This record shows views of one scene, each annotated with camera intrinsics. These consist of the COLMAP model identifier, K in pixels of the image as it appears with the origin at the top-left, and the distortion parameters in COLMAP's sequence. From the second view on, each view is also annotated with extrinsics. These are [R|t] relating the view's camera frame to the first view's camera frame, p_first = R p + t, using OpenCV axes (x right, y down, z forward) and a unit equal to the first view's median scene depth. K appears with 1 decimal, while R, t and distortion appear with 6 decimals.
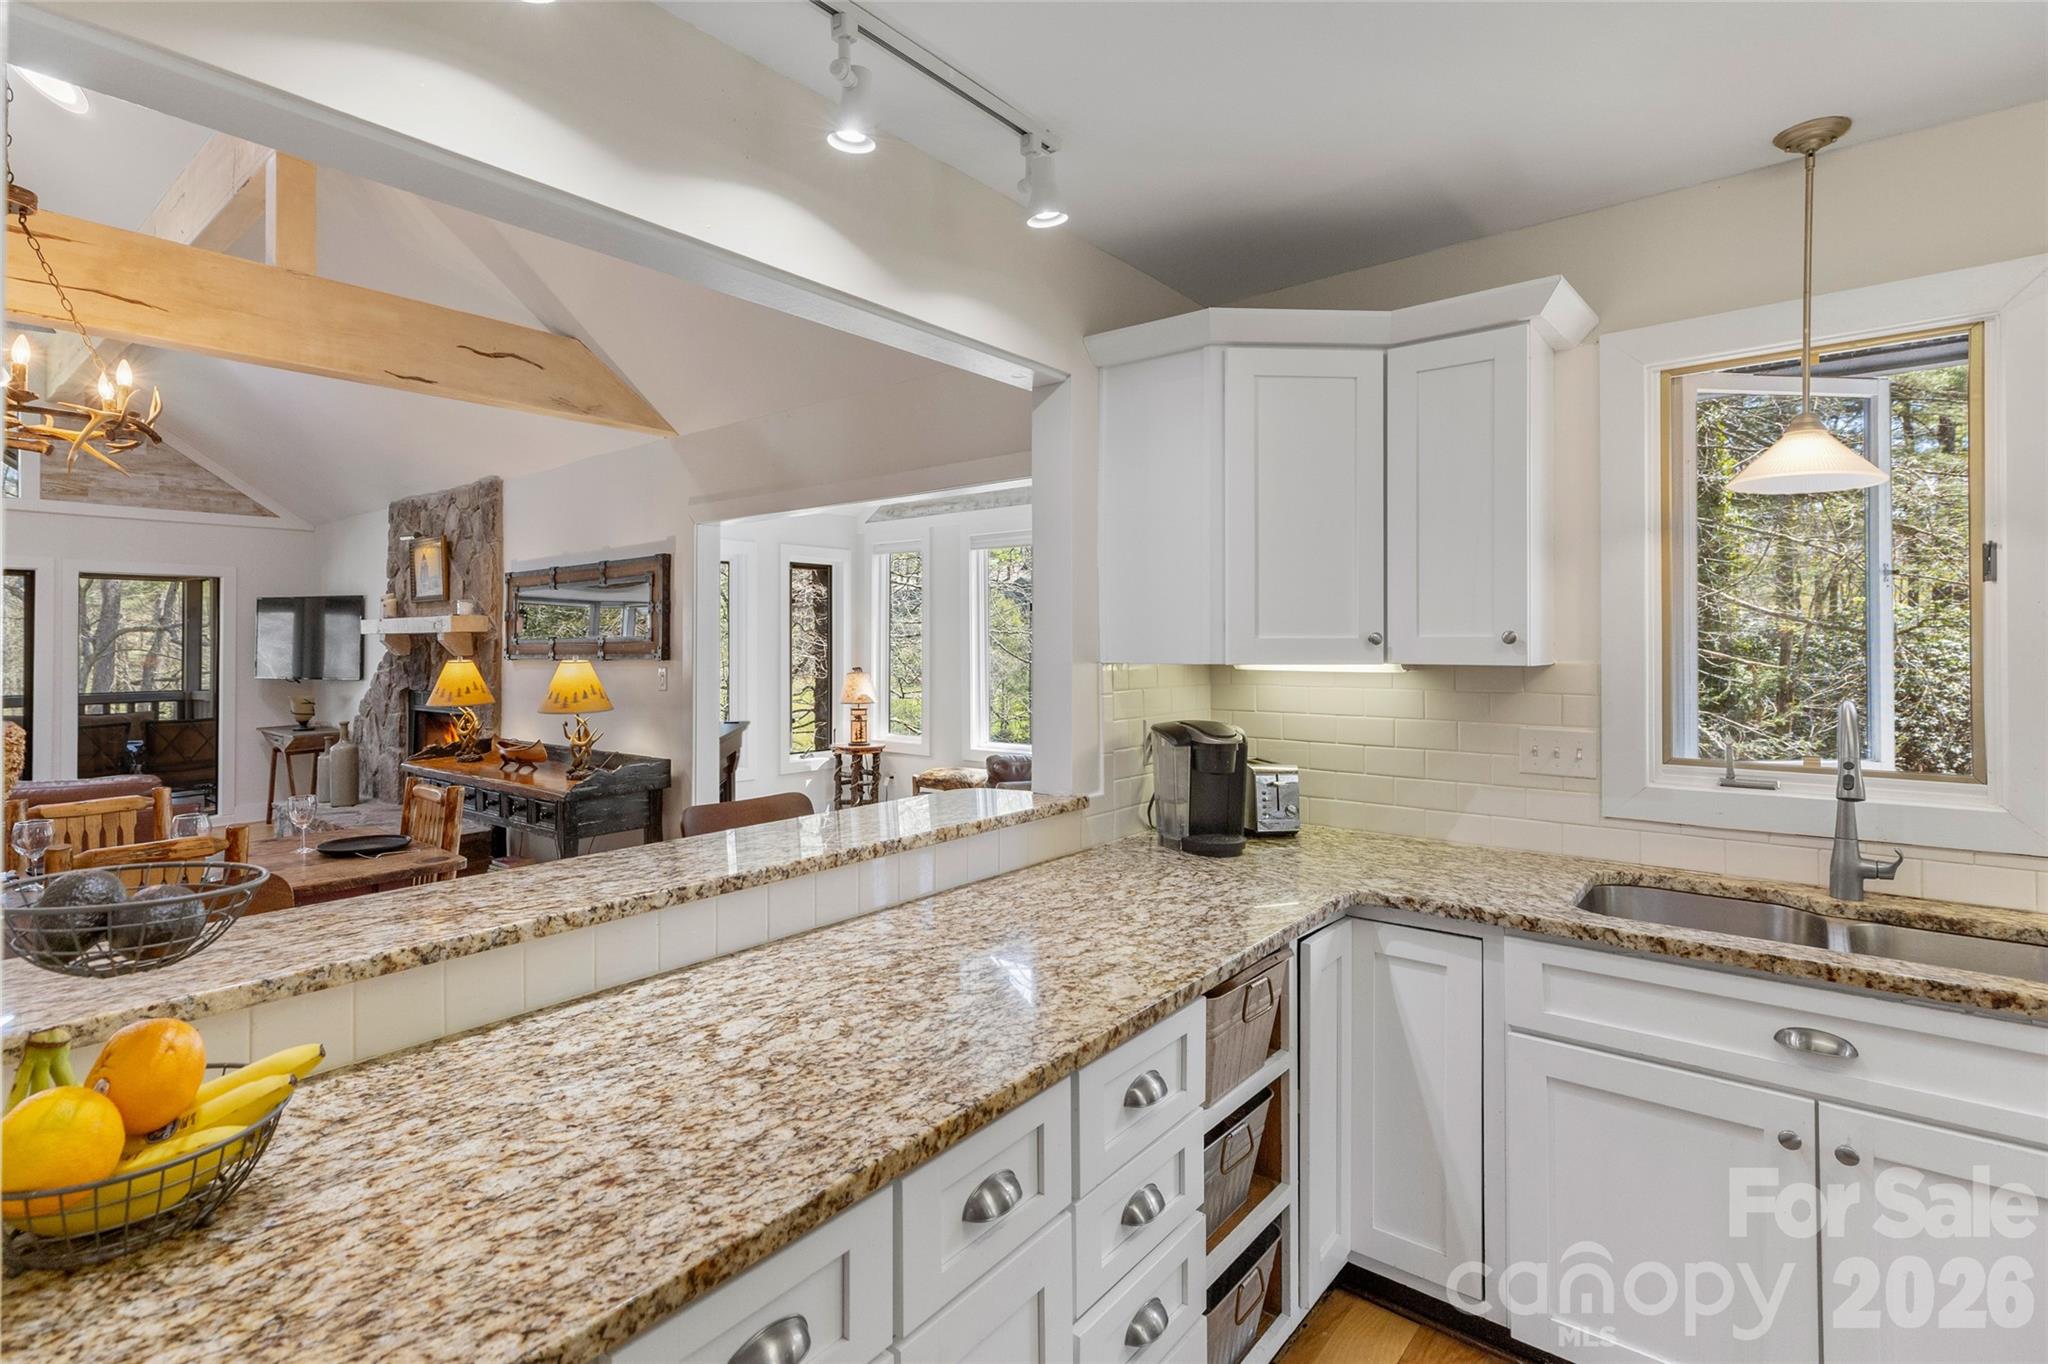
lens RADIAL K [[989.7, 0, 927.0], [0, 989.7, 639.1], [0, 0, 1]] dist [0.016278, 0.000186]
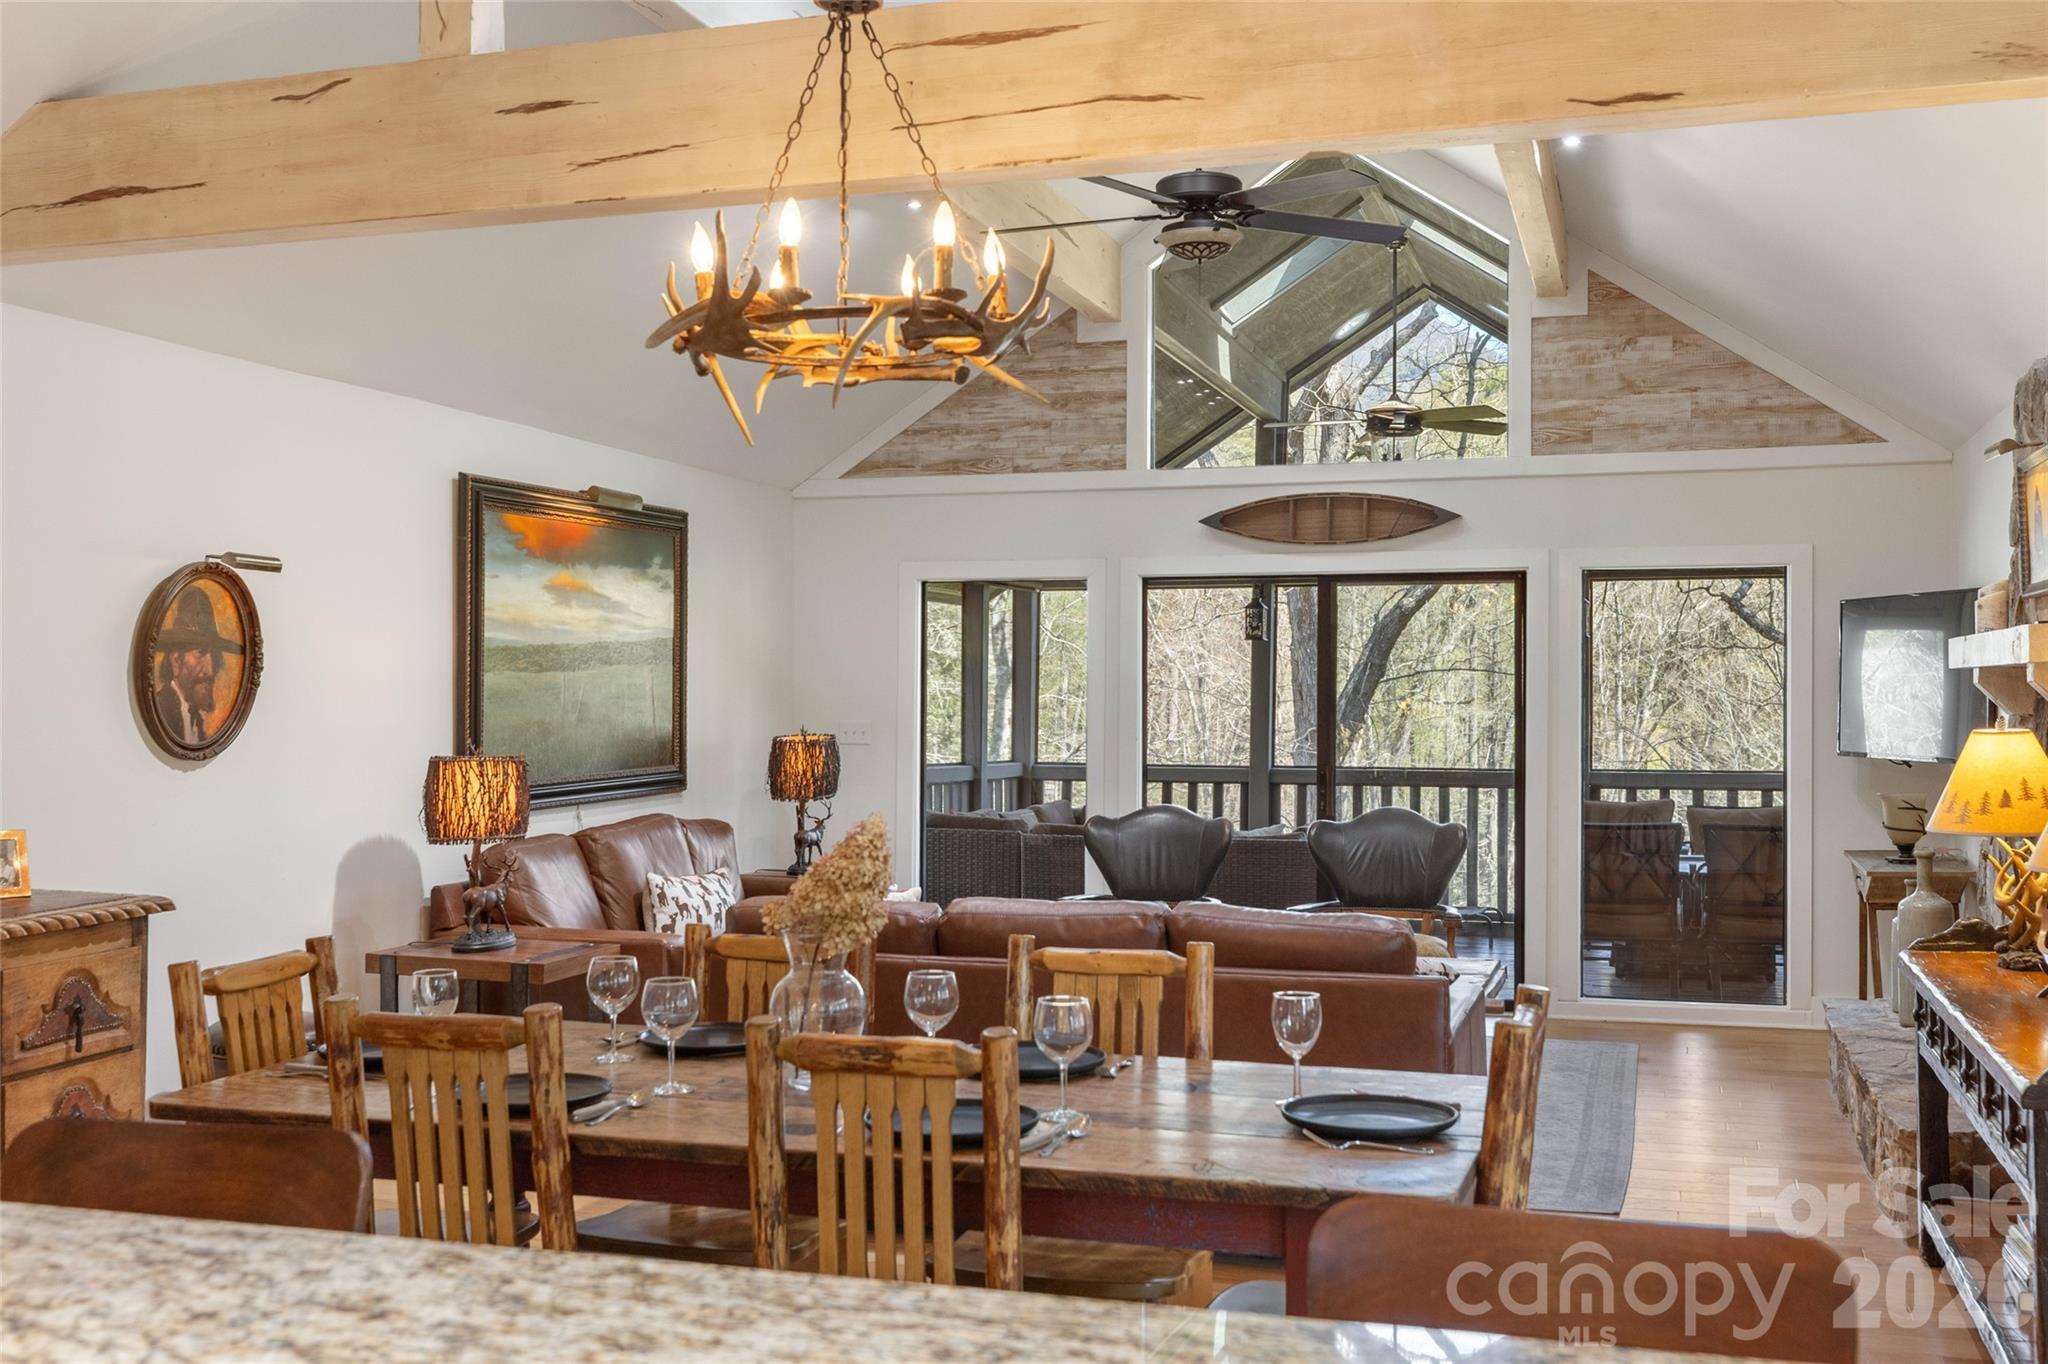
lens RADIAL K [[1948.5, 0, 1015.8], [0, 1948.5, 683.0], [0, 0, 1]] dist [-0.003461, -0.008379]
pose [[0.411497, -0.001220, -0.911410, 0.258901], [0.003343, 0.999994, 0.000171, 0.000790], [0.911405, -0.003117, 0.411499, 0.627310]]
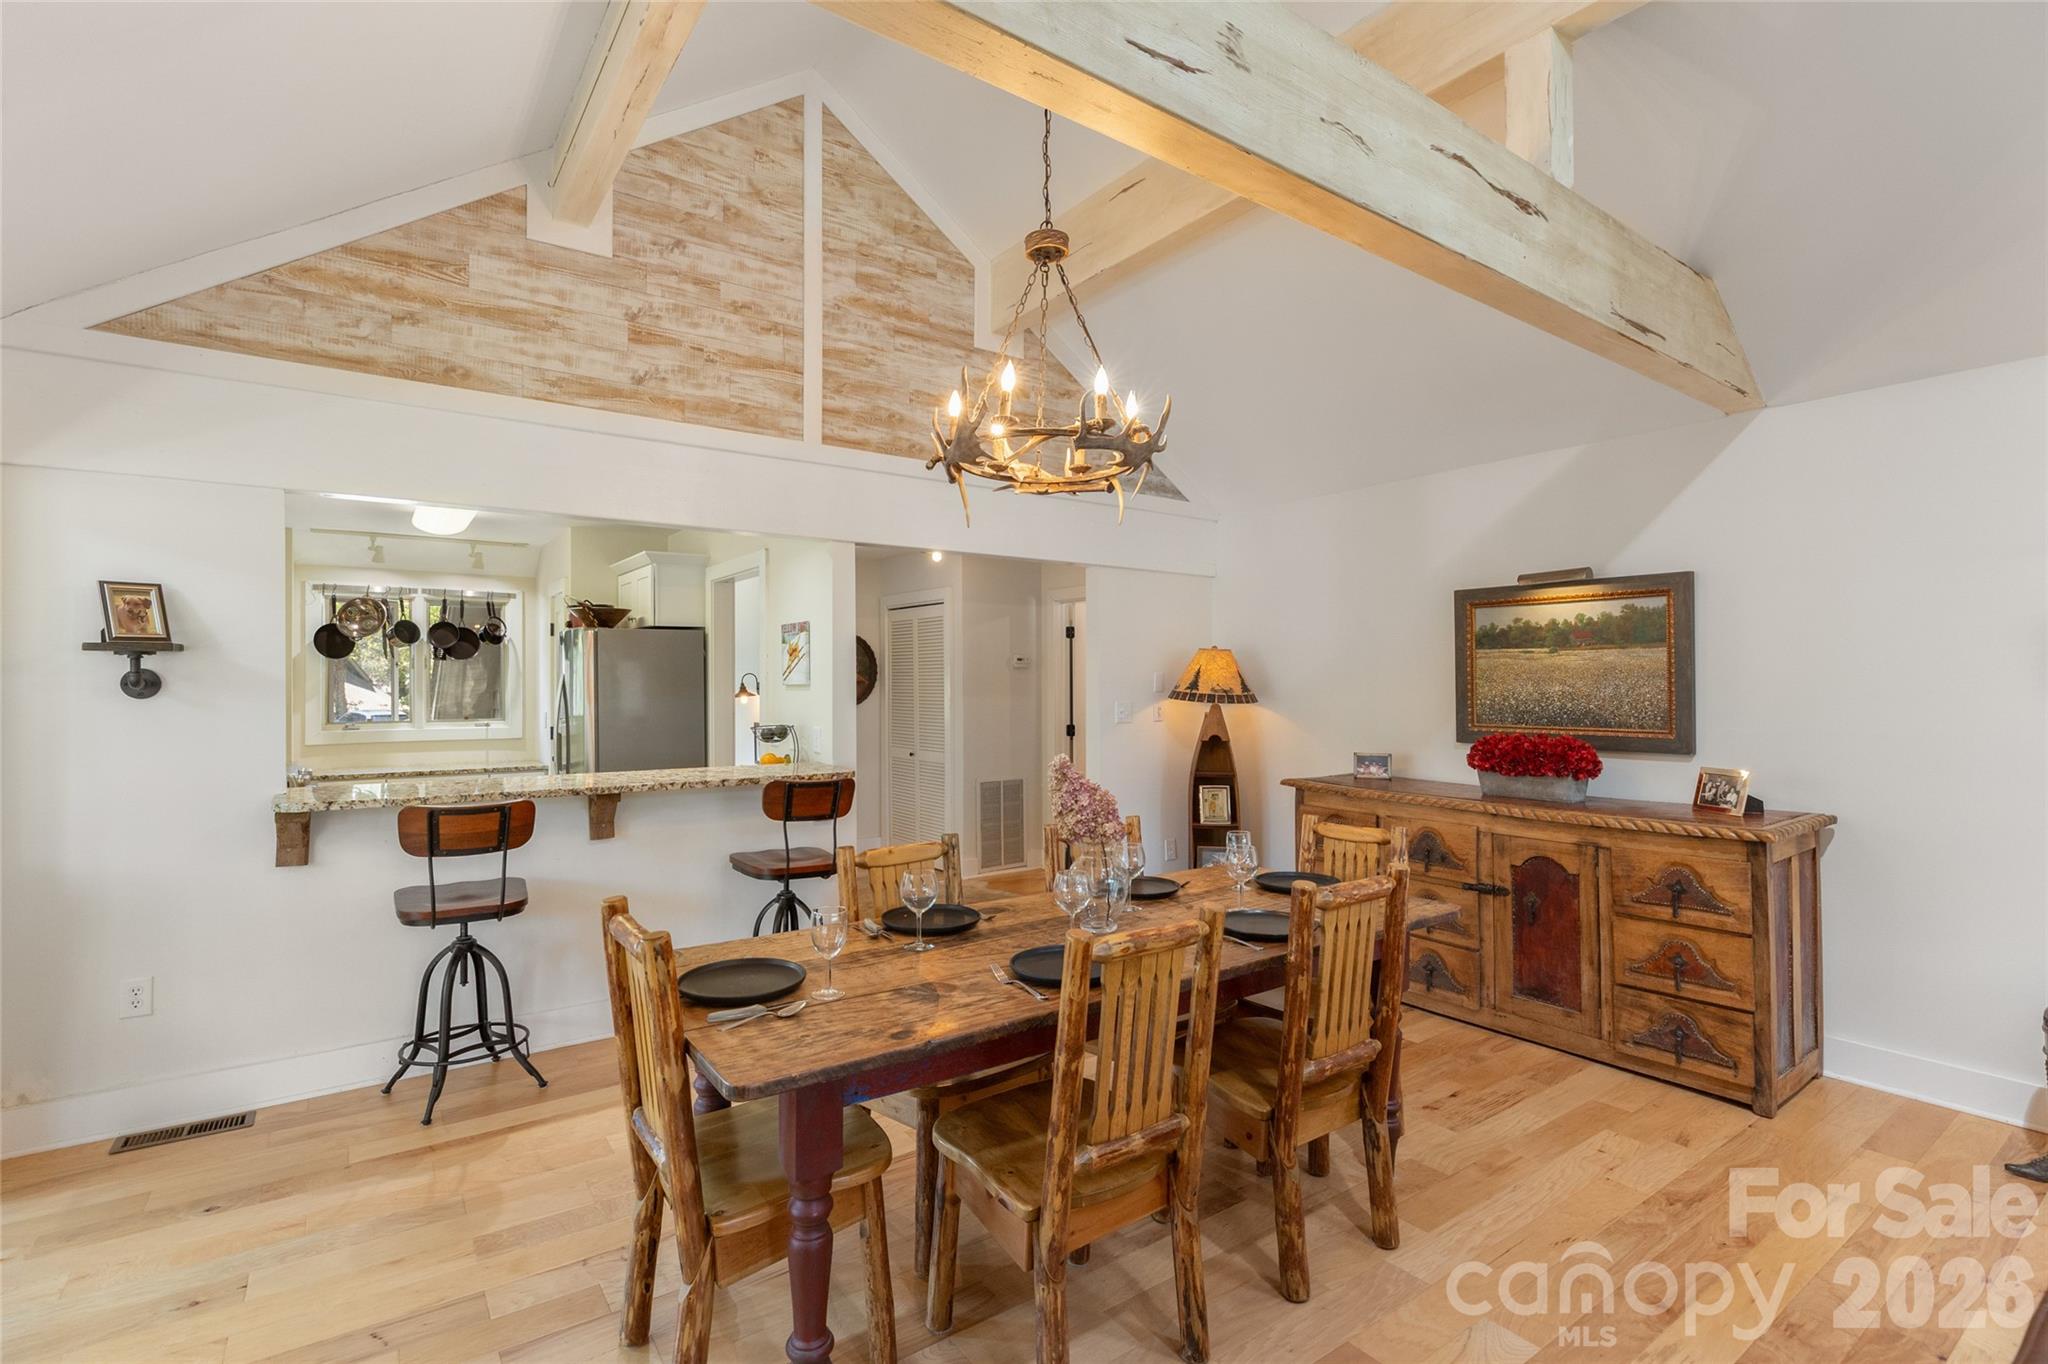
lens RADIAL K [[954.0, 0, 1015.9], [0, 954.0, 679.2], [0, 0, 1]] dist [-0.004199, 0.000536]
pose [[-0.975518, 0.006079, 0.219837, -1.177914], [0.003785, 0.999934, -0.010854, 0.020626], [-0.219888, -0.009756, -0.975476, 2.107874]]
